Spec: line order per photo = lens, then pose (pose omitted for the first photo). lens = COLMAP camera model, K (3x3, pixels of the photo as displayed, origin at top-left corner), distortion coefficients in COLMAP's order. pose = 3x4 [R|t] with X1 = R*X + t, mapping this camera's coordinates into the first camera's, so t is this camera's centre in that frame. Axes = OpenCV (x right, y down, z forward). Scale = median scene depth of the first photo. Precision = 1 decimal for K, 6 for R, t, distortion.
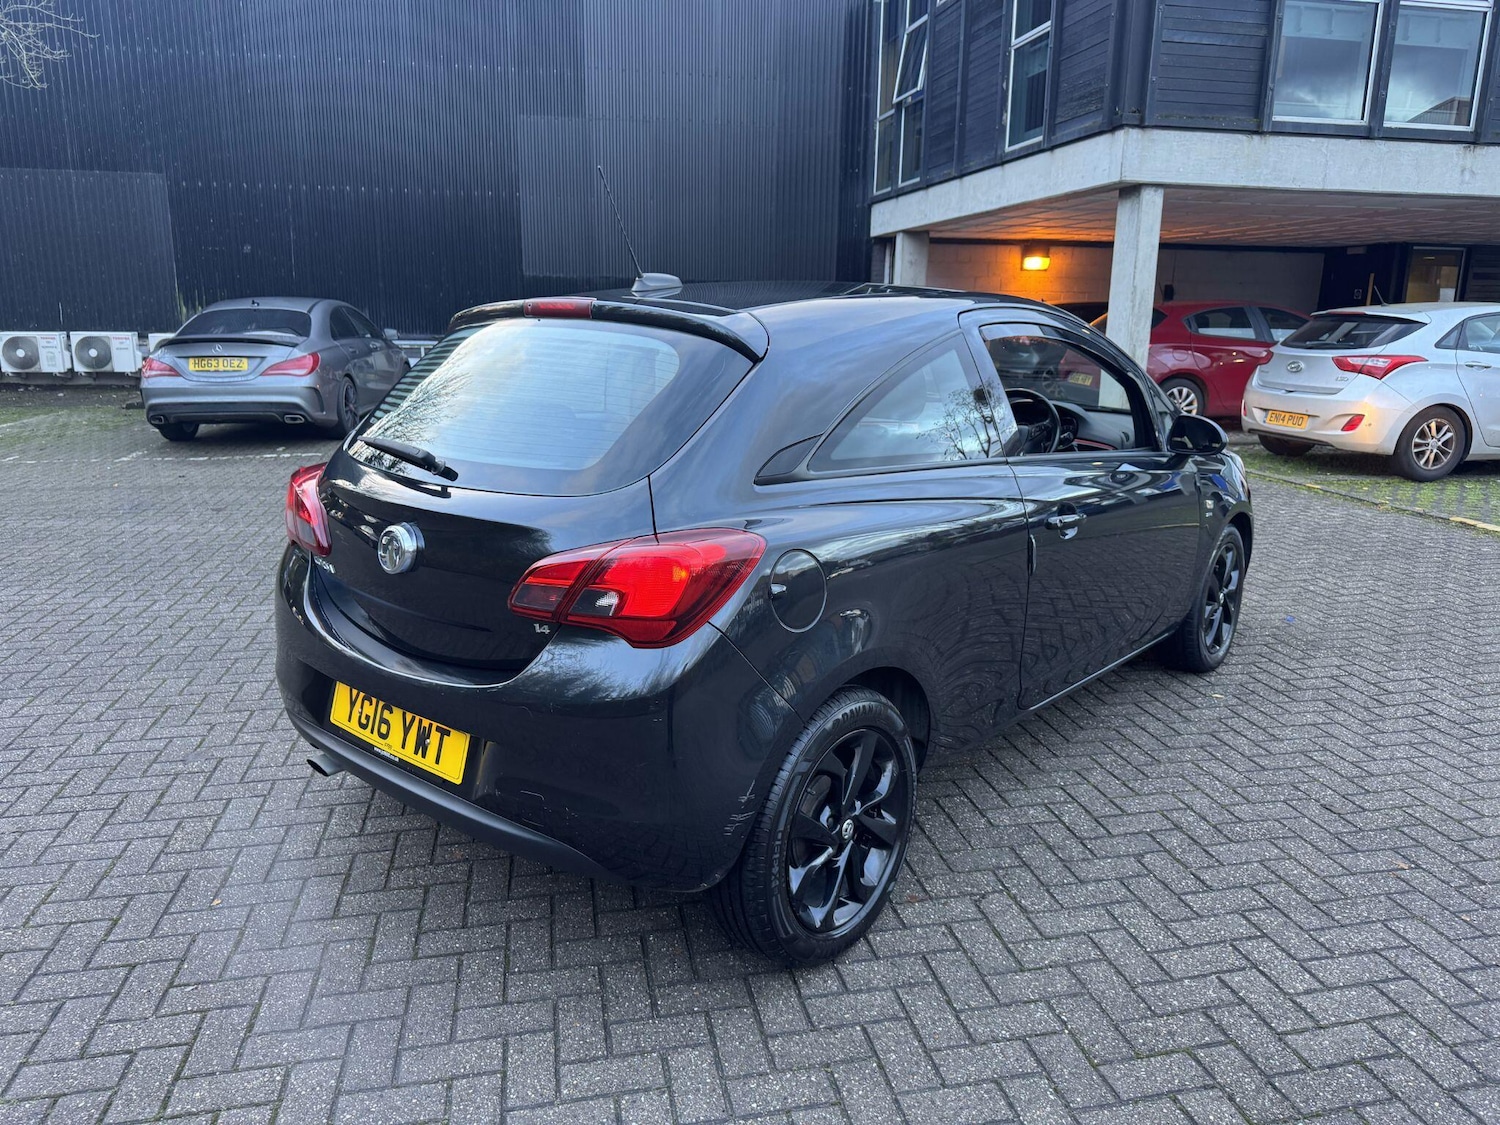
lens RADIAL K [[1067.3, 0, 747.7], [0, 1067.3, 558.1], [0, 0, 1]] dist [0.006863, -0.010170]
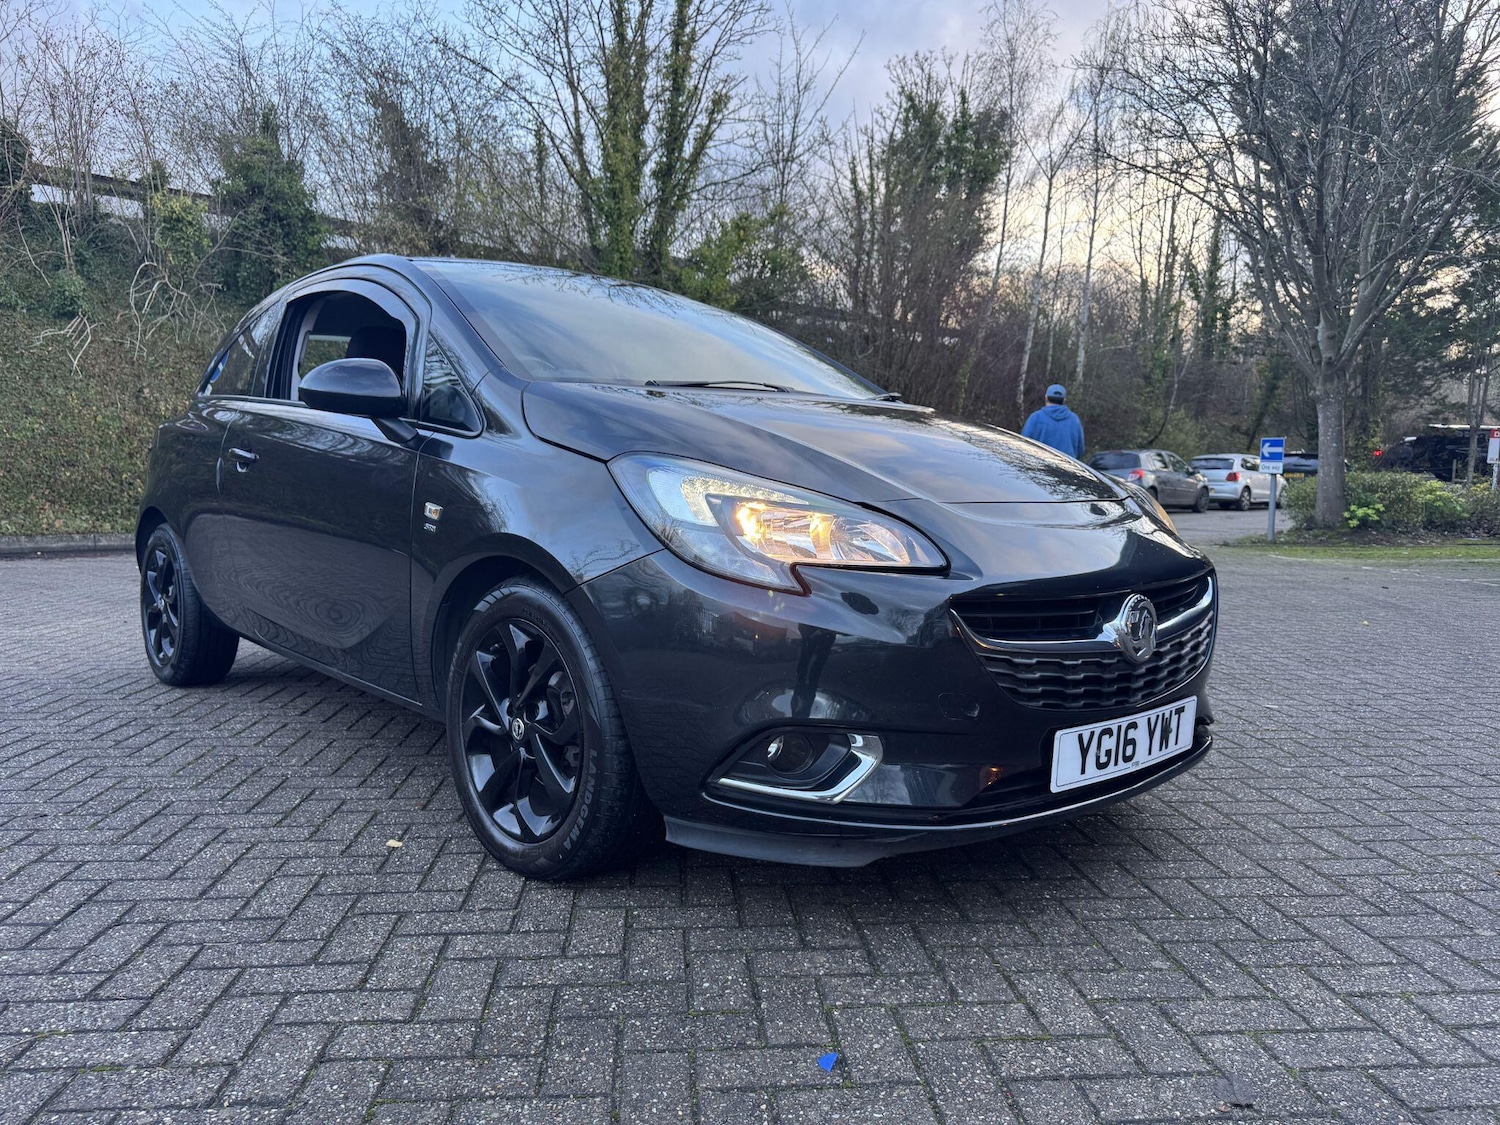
lens RADIAL K [[1067.3, 0, 747.7], [0, 1067.3, 558.1], [0, 0, 1]] dist [0.006863, -0.010170]
pose [[-0.123013, 0.066567, -0.990170, 1.101248], [-0.239673, 0.966221, 0.094732, -0.135396], [0.963029, 0.248970, -0.102903, 1.358892]]
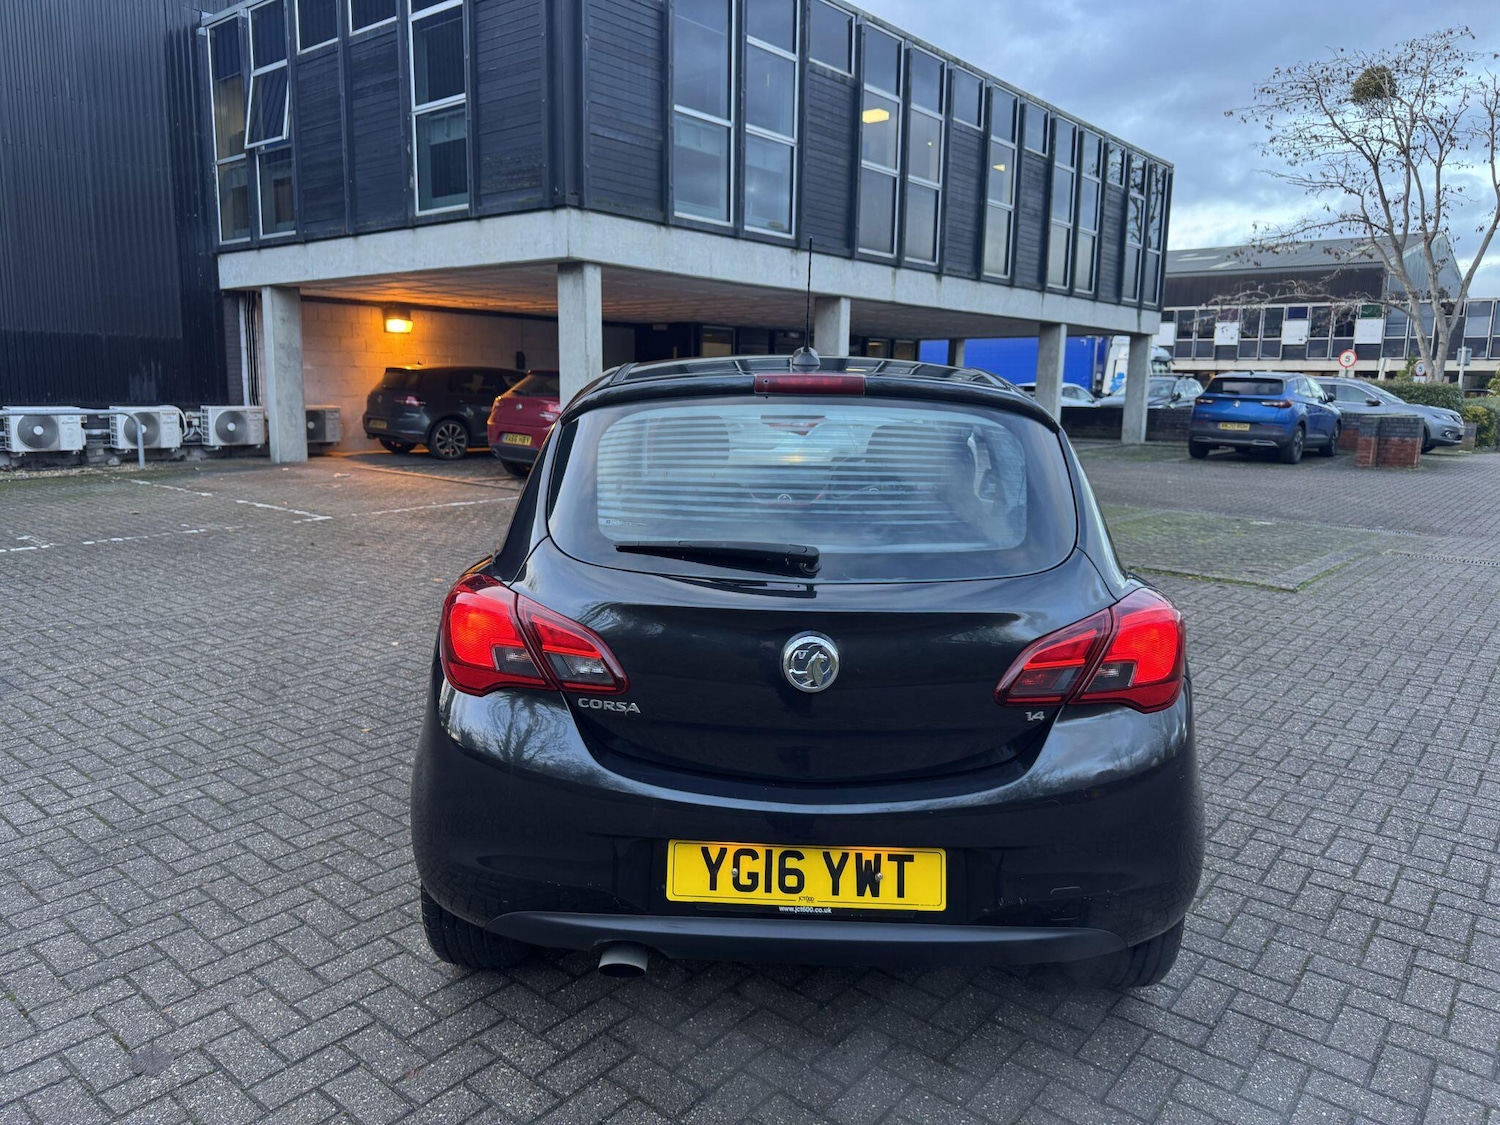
lens RADIAL K [[1053.2, 0, 750.0], [0, 1053.2, 562.5], [0, 0, 1]] dist [0.022618, -0.030487]
pose [[0.776110, -0.101602, 0.622359, -0.578252], [0.132058, 0.991238, -0.002860, -0.060241], [-0.616615, 0.084408, 0.782727, 0.240016]]
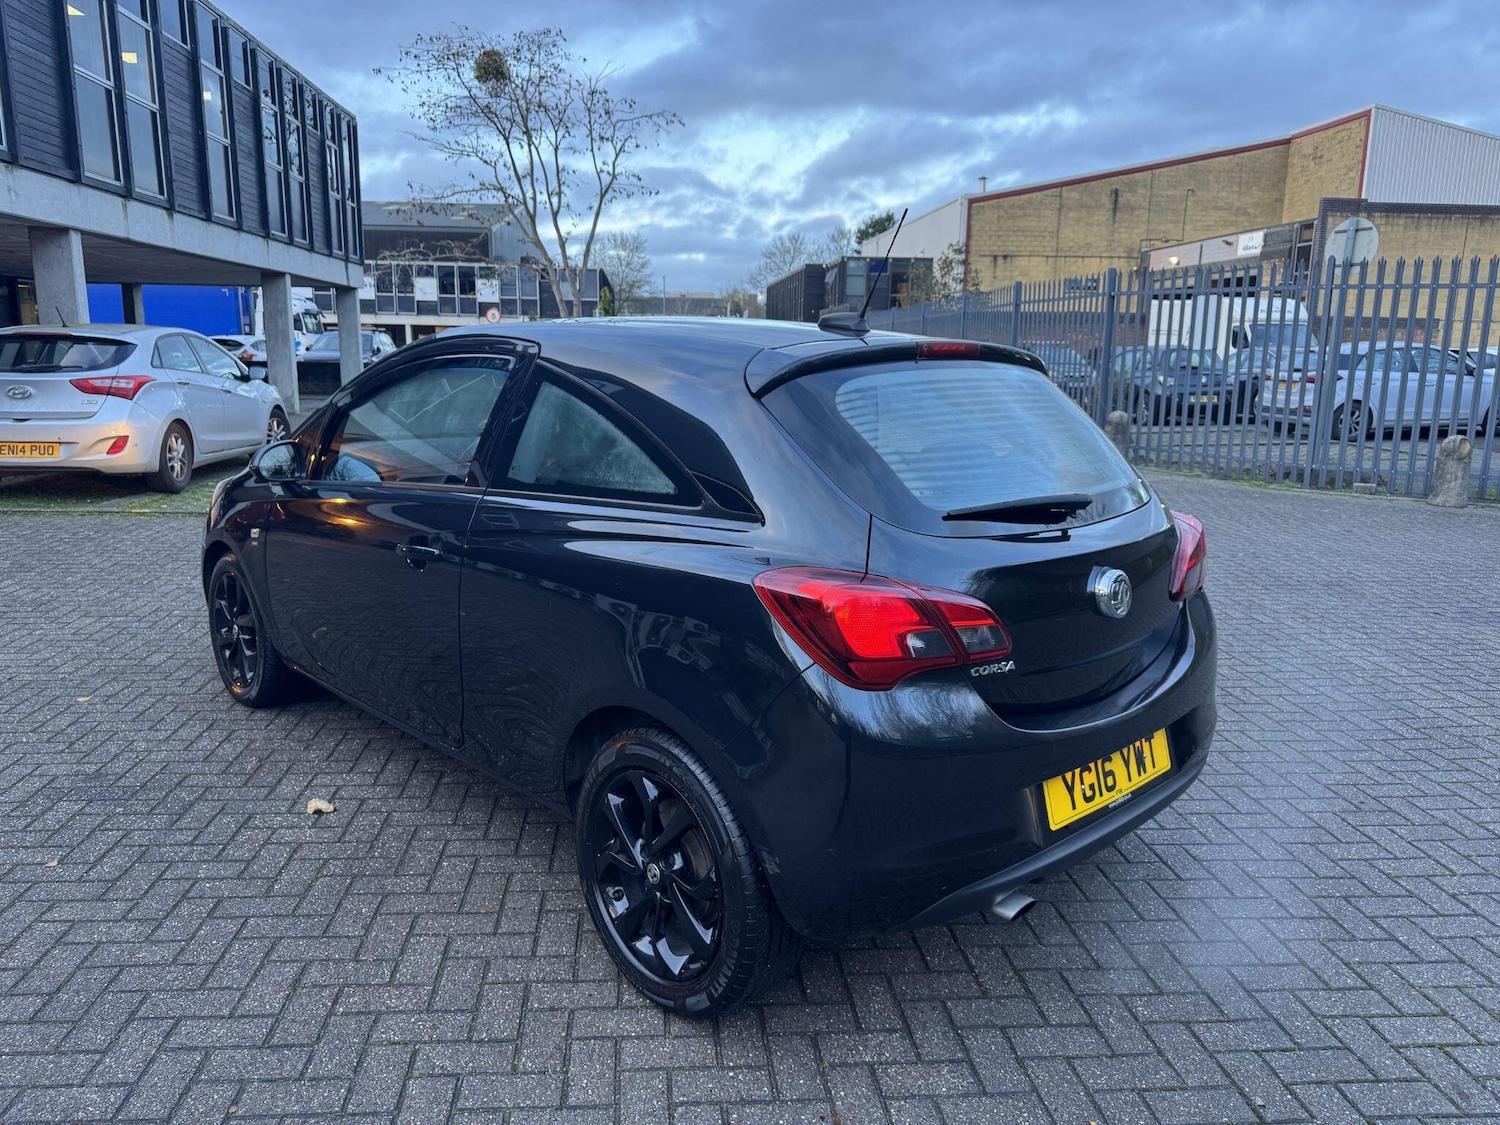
lens RADIAL K [[1052.8, 0, 745.1], [0, 1052.8, 564.6], [0, 0, 1]] dist [0.002676, -0.007732]
pose [[0.113451, -0.205100, 0.972144, -0.862634], [0.208657, 0.961558, 0.178516, -0.183975], [-0.971386, 0.182592, 0.151885, 0.773623]]
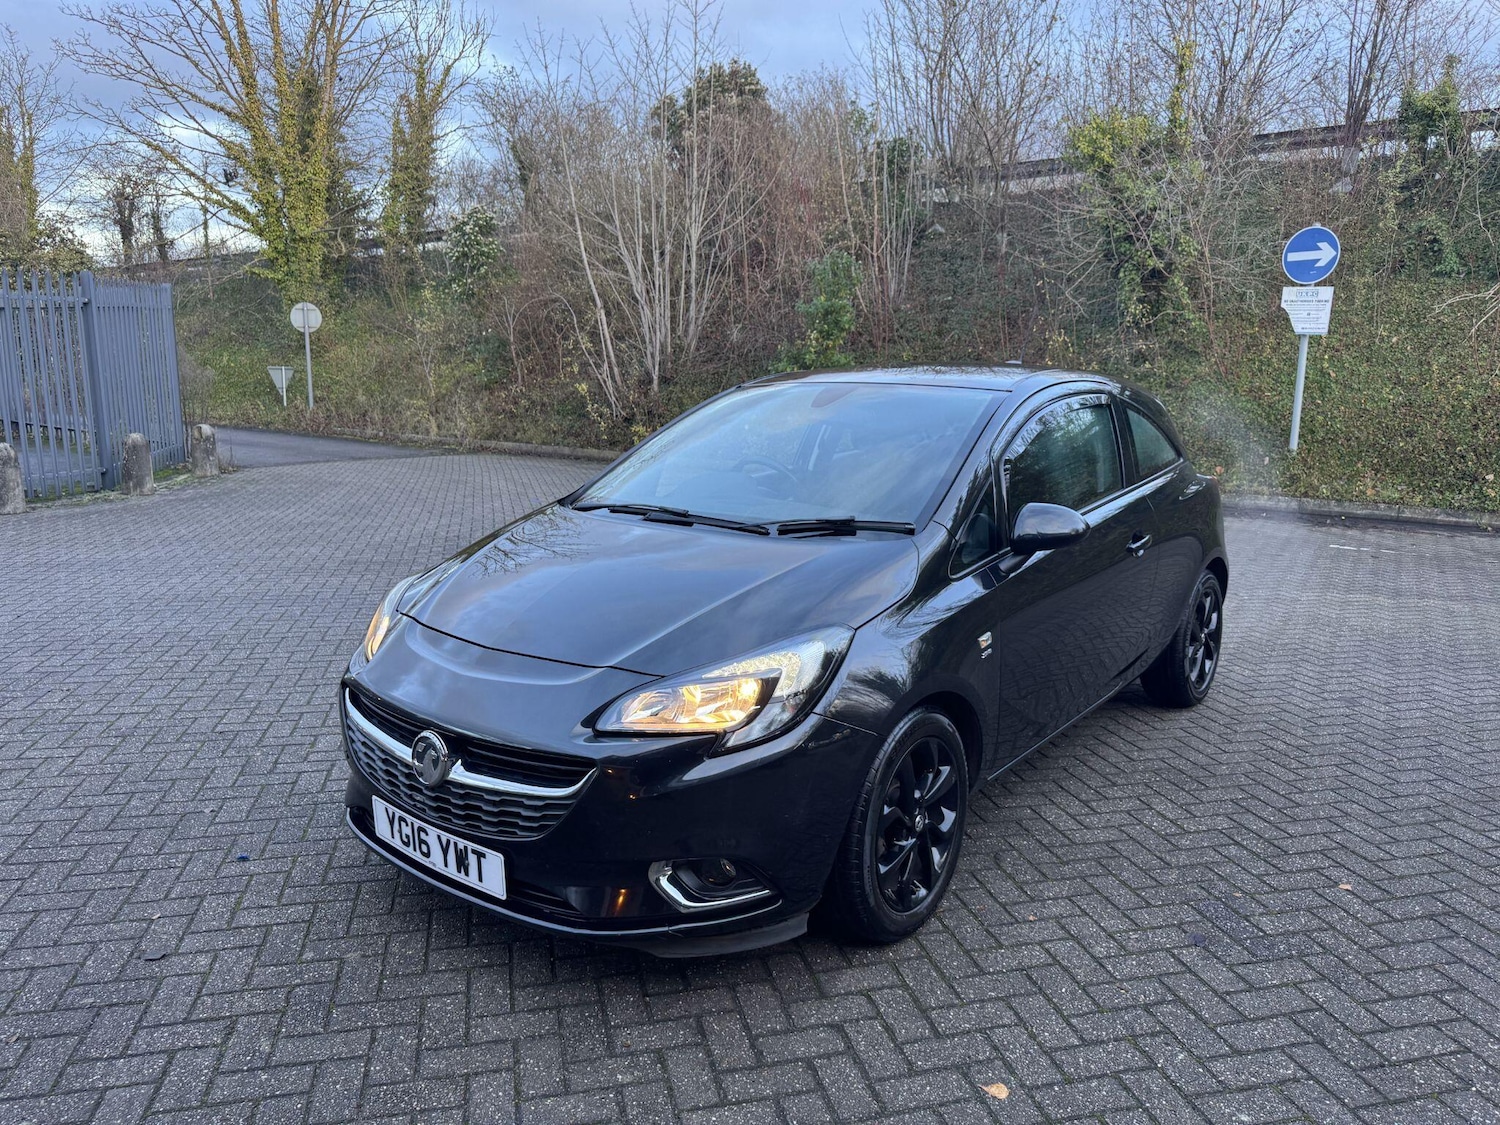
lens RADIAL K [[1054.3, 0, 735.3], [0, 1054.3, 557.0], [0, 0, 1]] dist [0.006497, -0.009502]
pose [[-0.999678, -0.012996, -0.021772, 0.315560], [-0.020488, 0.919906, 0.391603, -0.500251], [0.014939, 0.391923, -0.919877, 2.114177]]
